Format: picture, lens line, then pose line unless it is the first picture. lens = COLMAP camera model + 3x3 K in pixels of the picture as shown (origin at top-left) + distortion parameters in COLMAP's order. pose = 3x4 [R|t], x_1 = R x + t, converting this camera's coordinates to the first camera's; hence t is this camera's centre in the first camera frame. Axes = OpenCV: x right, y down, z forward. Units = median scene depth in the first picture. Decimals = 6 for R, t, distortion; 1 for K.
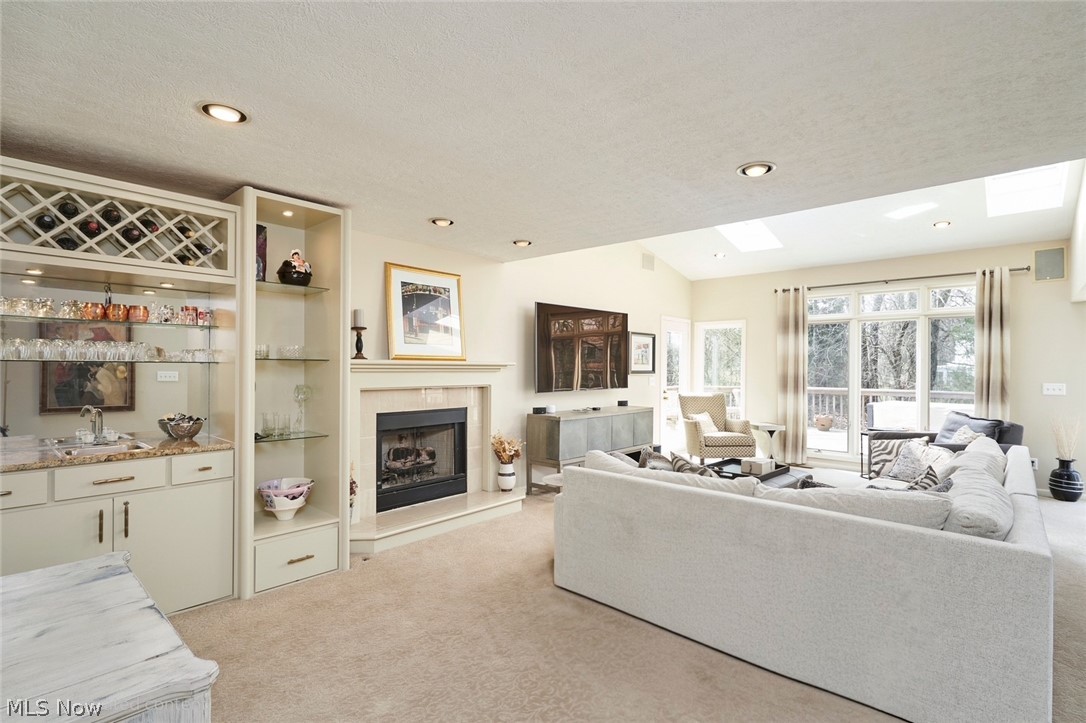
lens RADIAL K [[508.9, 0, 541.4], [0, 508.9, 364.3], [0, 0, 1]] dist [-0.001518, 0.000005]
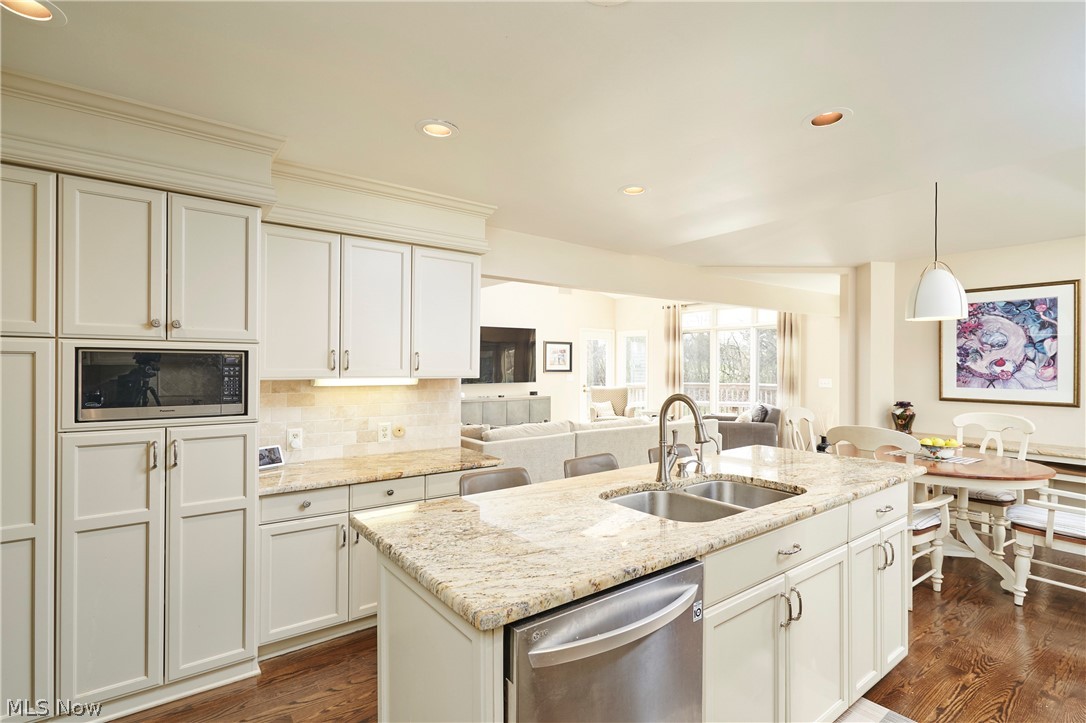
lens RADIAL K [[508.9, 0, 541.4], [0, 508.9, 364.3], [0, 0, 1]] dist [-0.001518, 0.000005]
pose [[0.981704, -0.004508, -0.190363, 0.448637], [0.004849, 0.999987, 0.001323, -0.004100], [0.190354, -0.002221, 0.981713, -0.358983]]
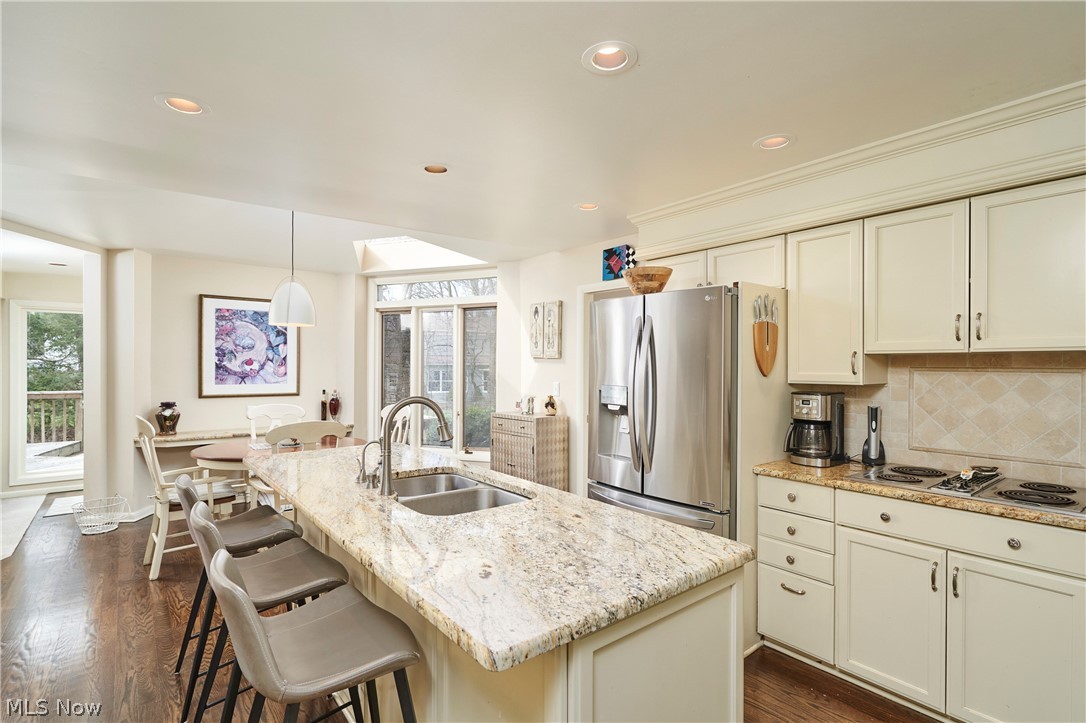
lens RADIAL K [[527.0, 0, 543.0], [0, 527.0, 361.5], [0, 0, 1]] dist [-0.004394, -0.000247]
pose [[0.163329, 0.000644, 0.986571, 0.180958], [-0.005307, 0.999986, 0.000225, -0.006242], [-0.986557, -0.005272, 0.163330, -0.168889]]
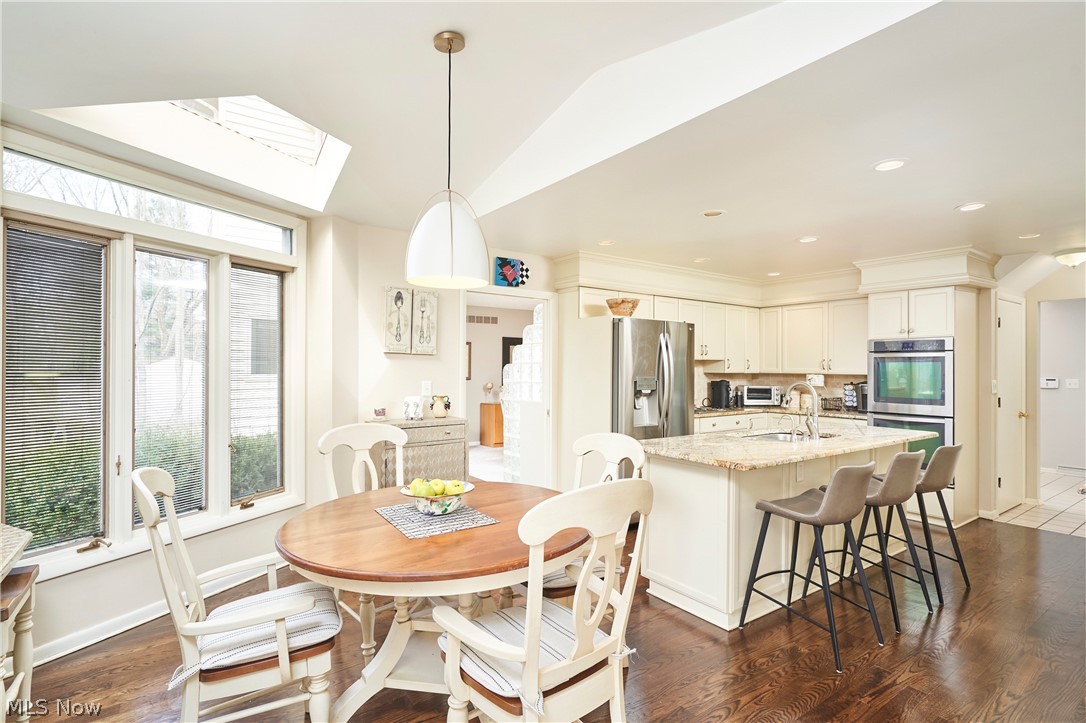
lens RADIAL K [[527.0, 0, 543.0], [0, 527.0, 361.5], [0, 0, 1]] dist [-0.004394, -0.000247]
pose [[-0.976023, -0.010625, 0.217410, 0.616837], [-0.013514, 0.999839, -0.011805, 0.003677], [-0.217249, -0.014459, -0.976009, 0.533412]]
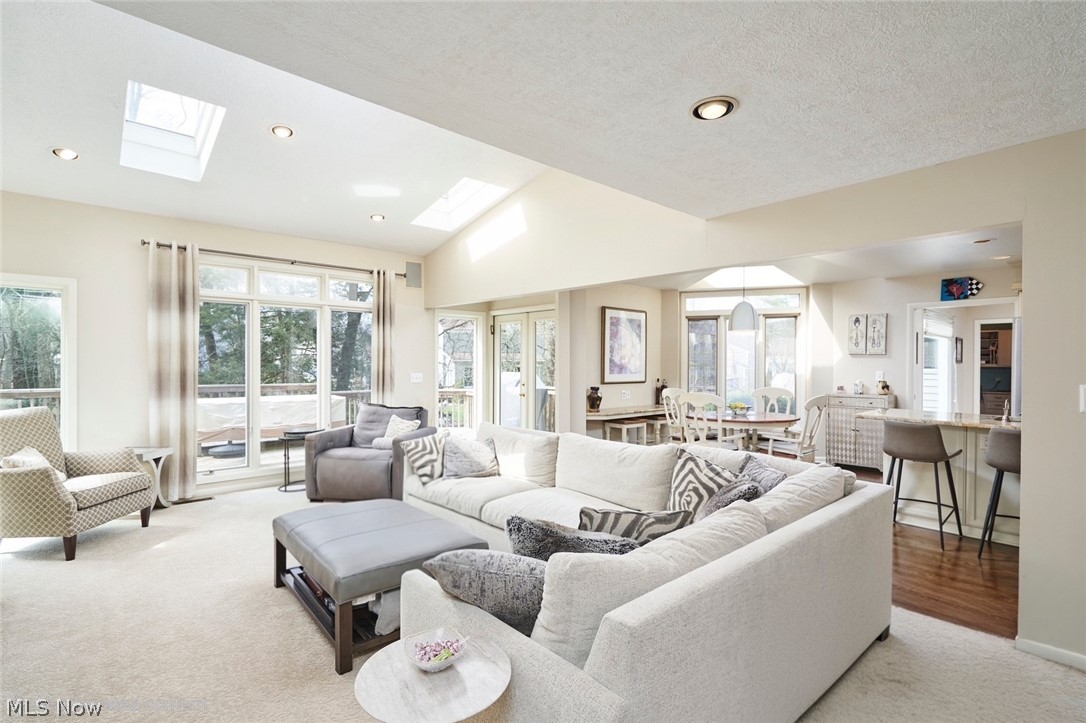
lens RADIAL K [[508.9, 0, 541.4], [0, 508.9, 364.3], [0, 0, 1]] dist [-0.001518, 0.000005]
pose [[0.110013, -0.009360, 0.993886, -0.146561], [-0.005536, 0.999934, 0.010030, 0.002129], [-0.993915, -0.006605, 0.109954, 0.471094]]
